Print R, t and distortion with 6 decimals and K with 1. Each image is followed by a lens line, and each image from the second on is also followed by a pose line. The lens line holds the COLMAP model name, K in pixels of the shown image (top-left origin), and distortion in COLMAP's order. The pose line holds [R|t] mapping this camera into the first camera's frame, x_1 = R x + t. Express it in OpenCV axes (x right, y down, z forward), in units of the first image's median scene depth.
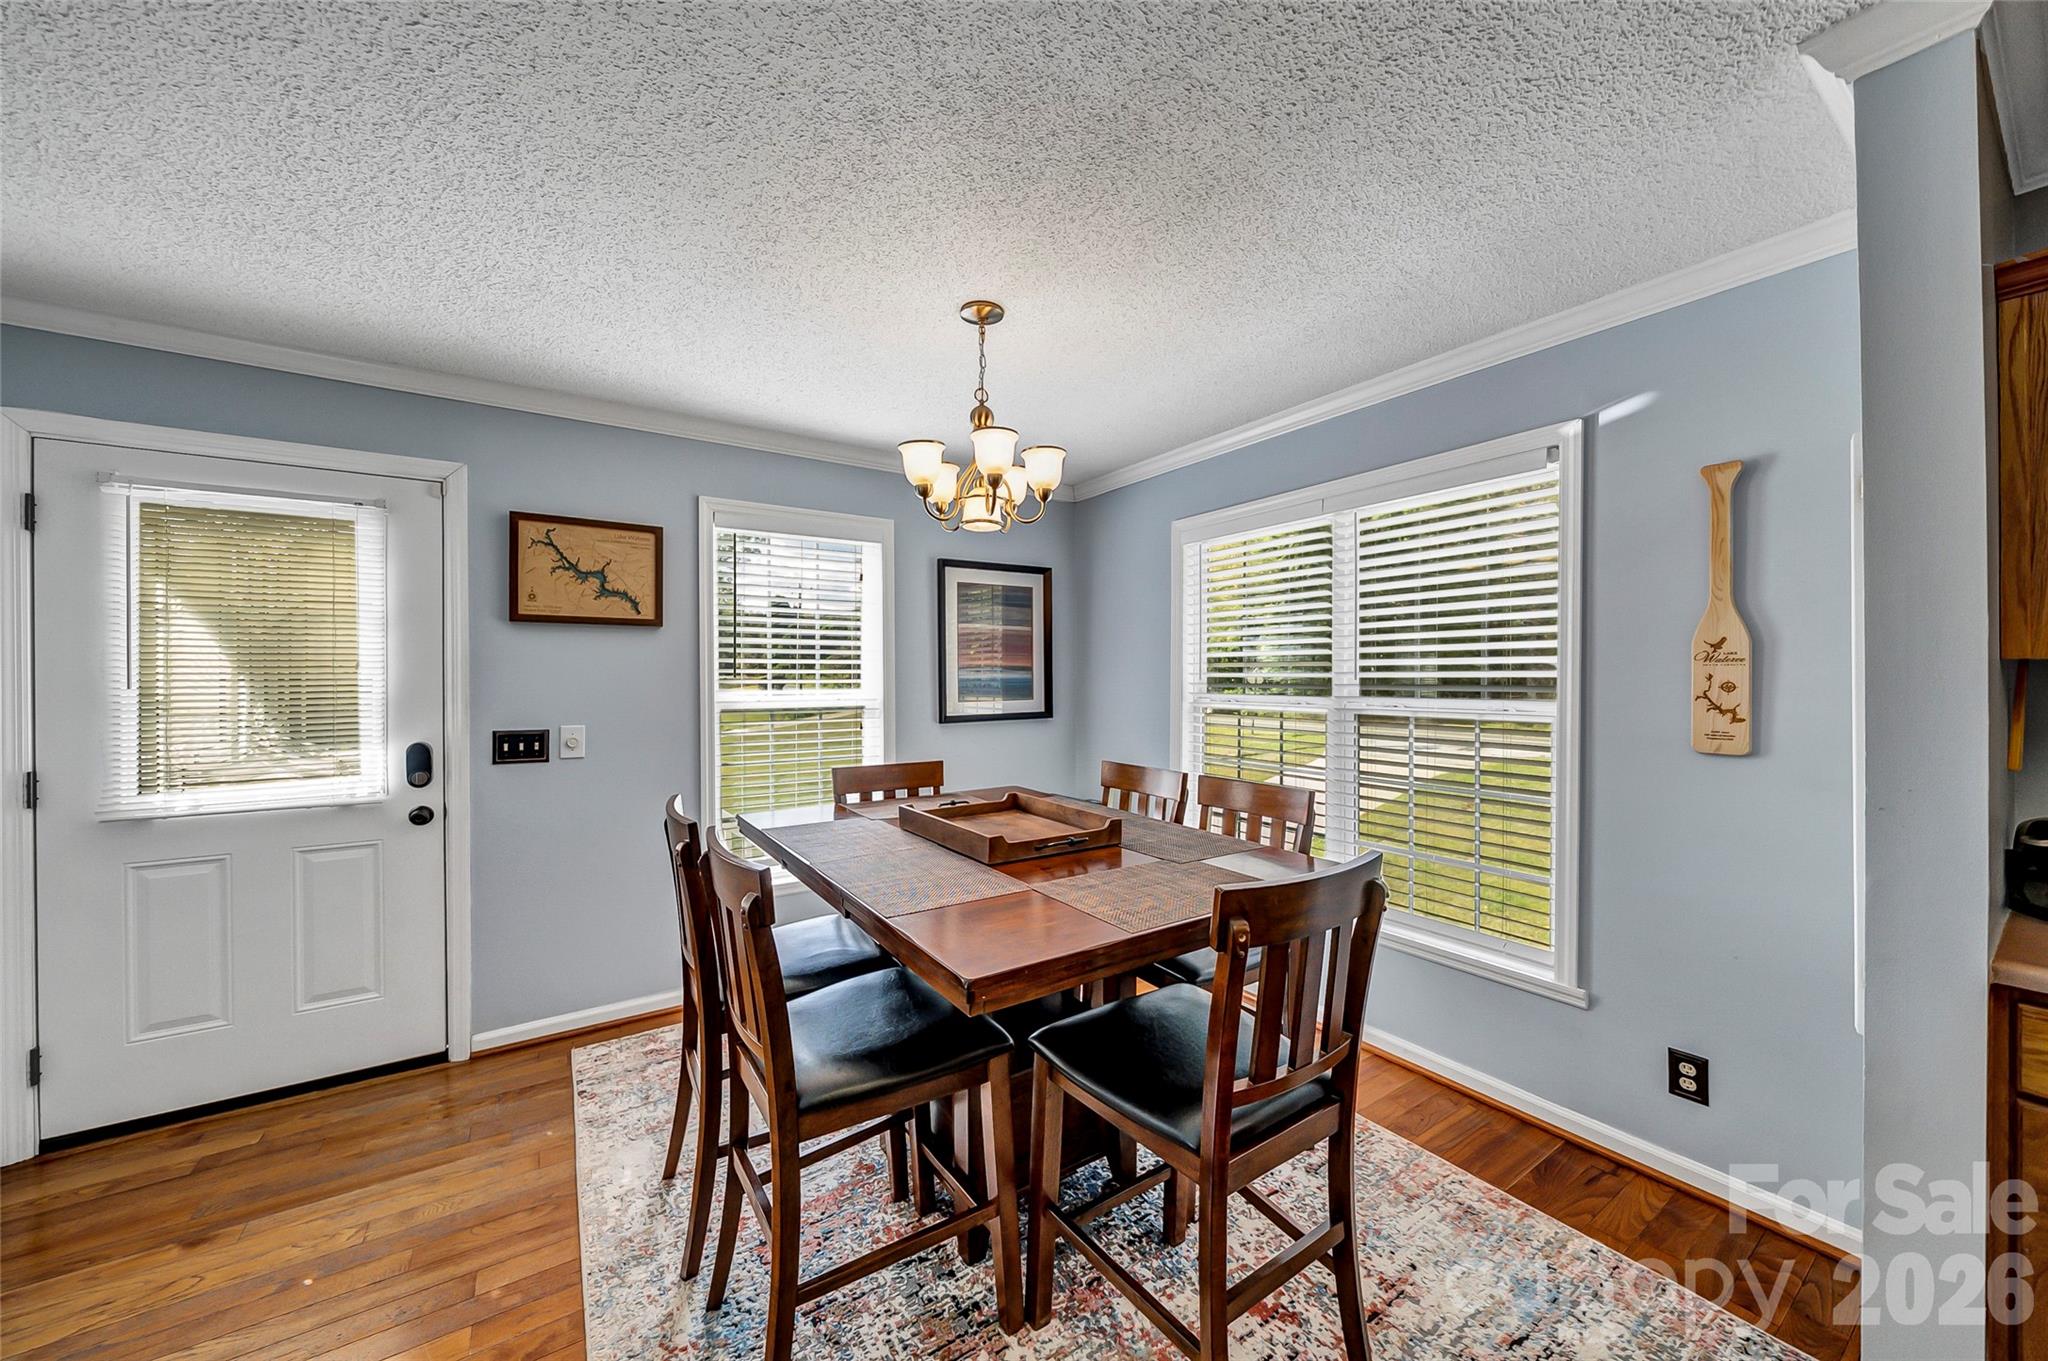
lens RADIAL K [[732.8, 0, 1032.9], [0, 732.8, 680.3], [0, 0, 1]] dist [-0.002761, 0.000561]
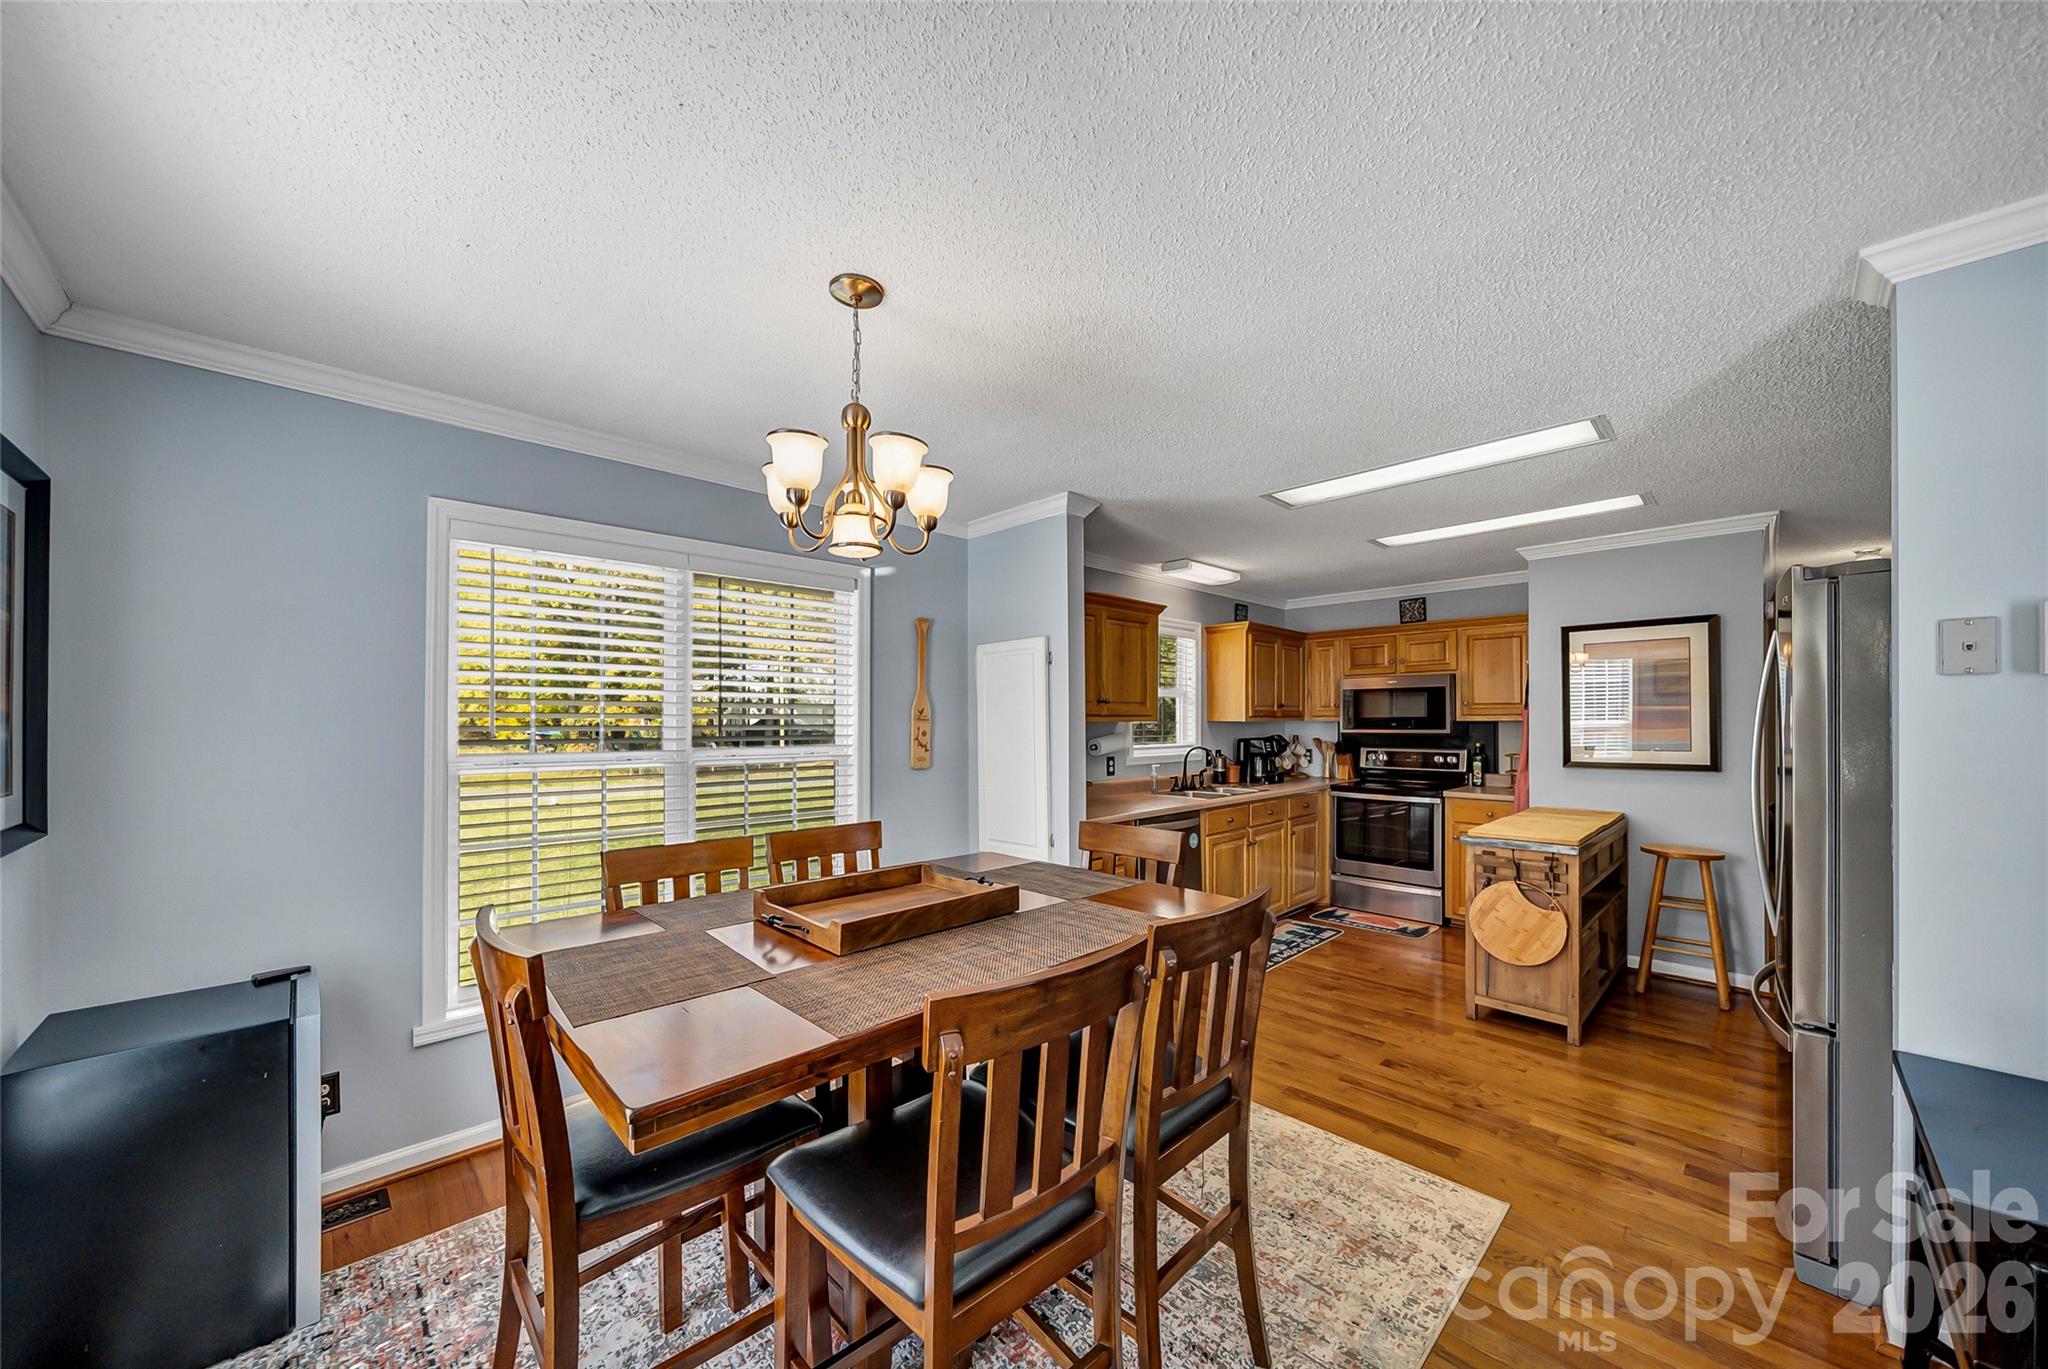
lens RADIAL K [[732.8, 0, 1019.1], [0, 732.8, 719.1], [0, 0, 1]] dist [-0.002761, 0.000561]
pose [[-0.188914, 0.002533, 0.981990, -0.725690], [0.004974, 0.999986, -0.001622, -0.017262], [-0.981981, 0.004578, -0.188924, 0.797088]]
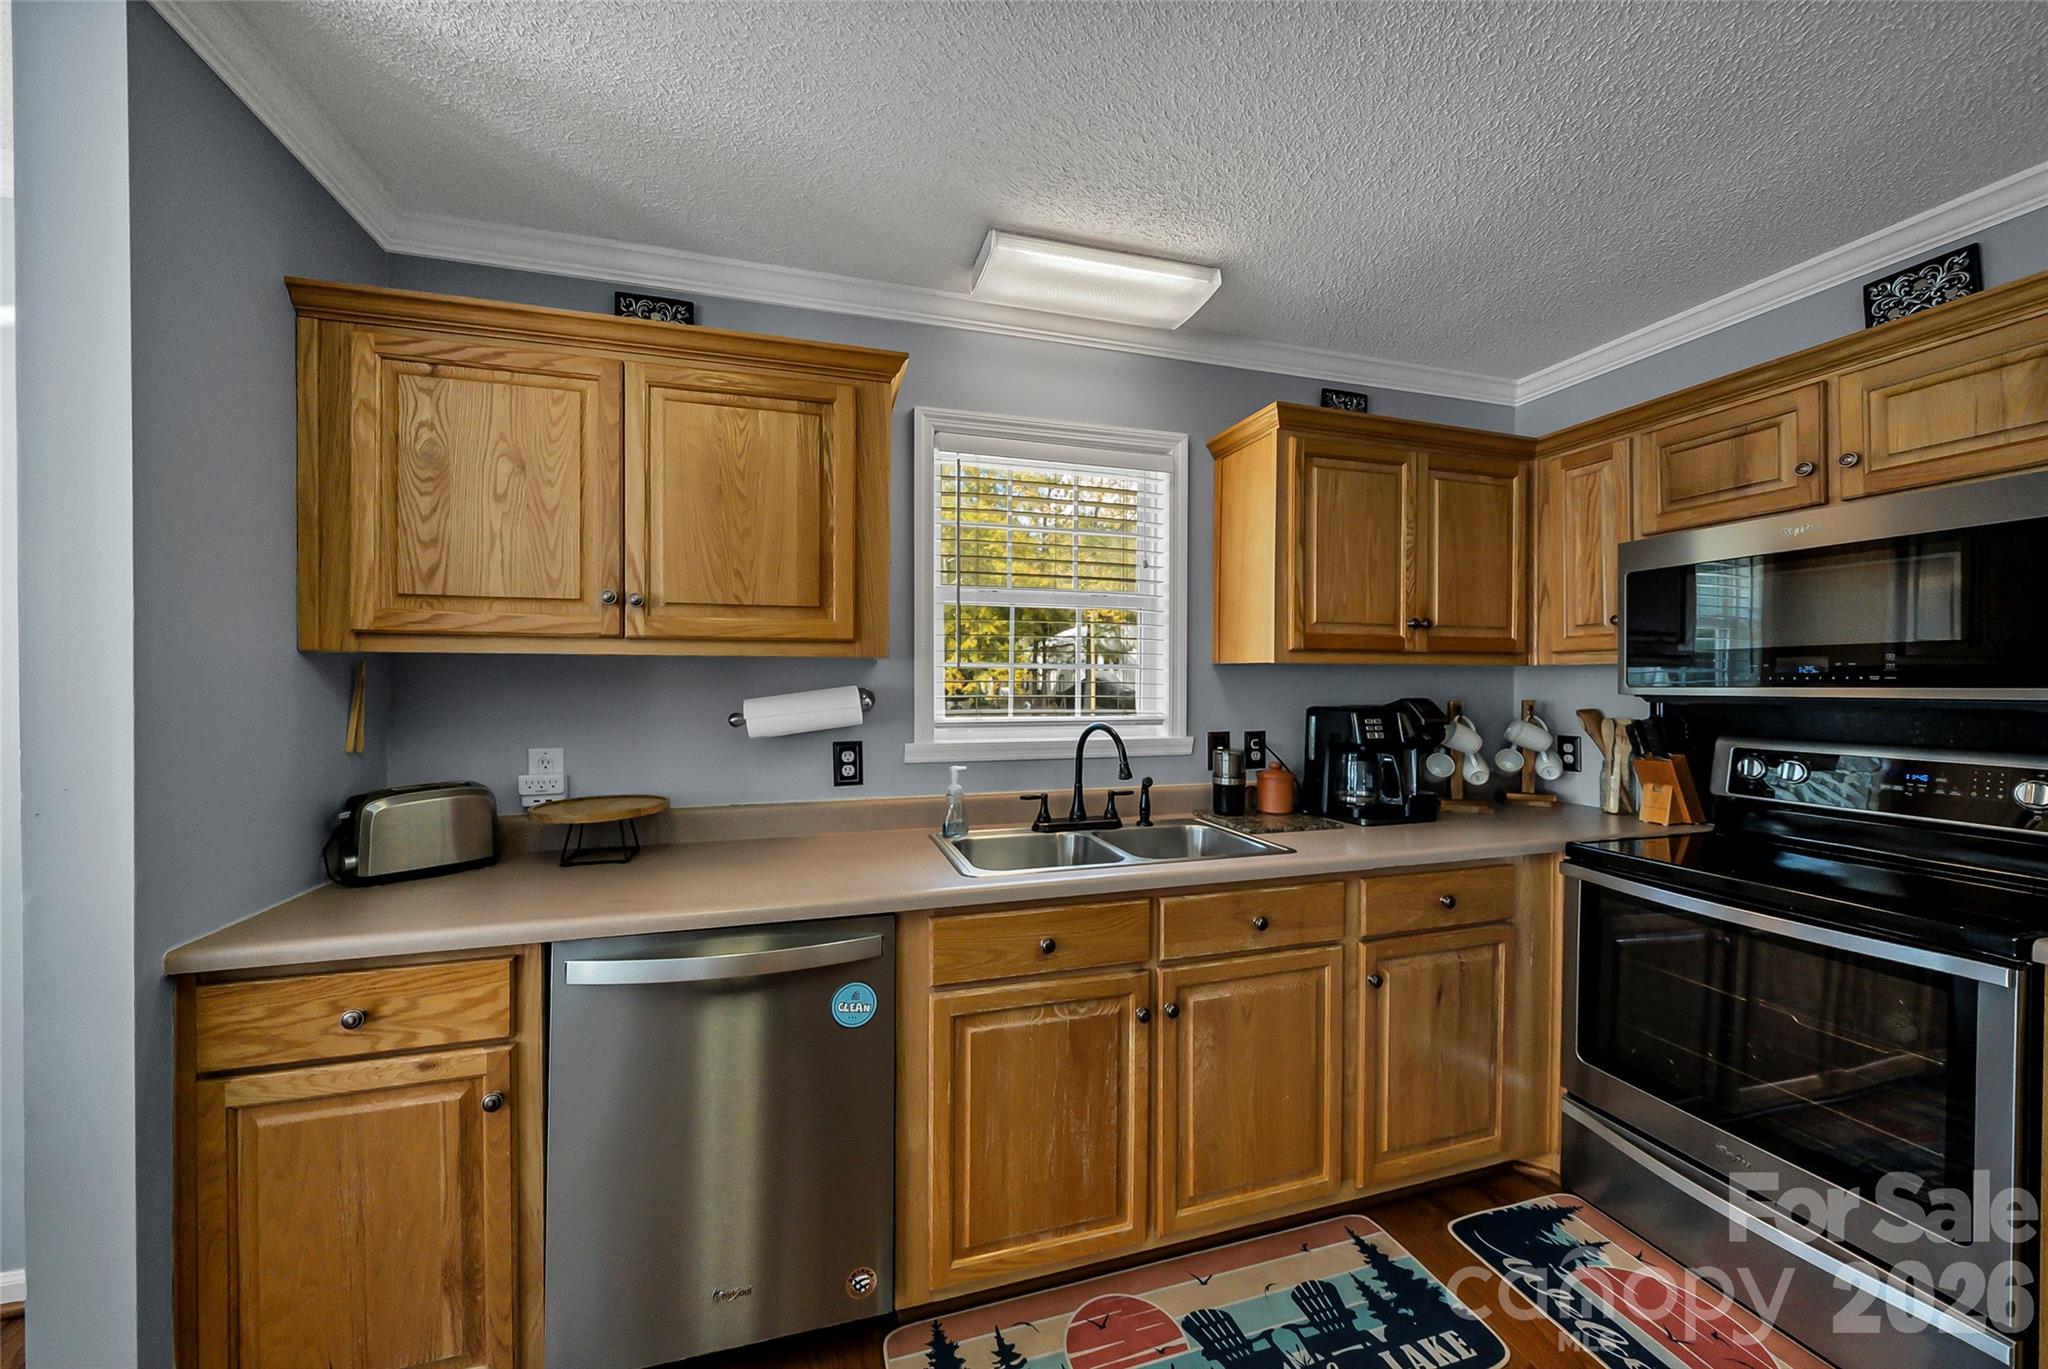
lens RADIAL K [[732.8, 0, 1023.4], [0, 732.8, 683.0], [0, 0, 1]] dist [-0.002761, 0.000561]
pose [[0.287640, -0.003788, 0.957731, 0.309151], [-0.000764, 0.999991, 0.004184, 0.007848], [-0.957738, -0.001935, 0.287635, -0.165607]]
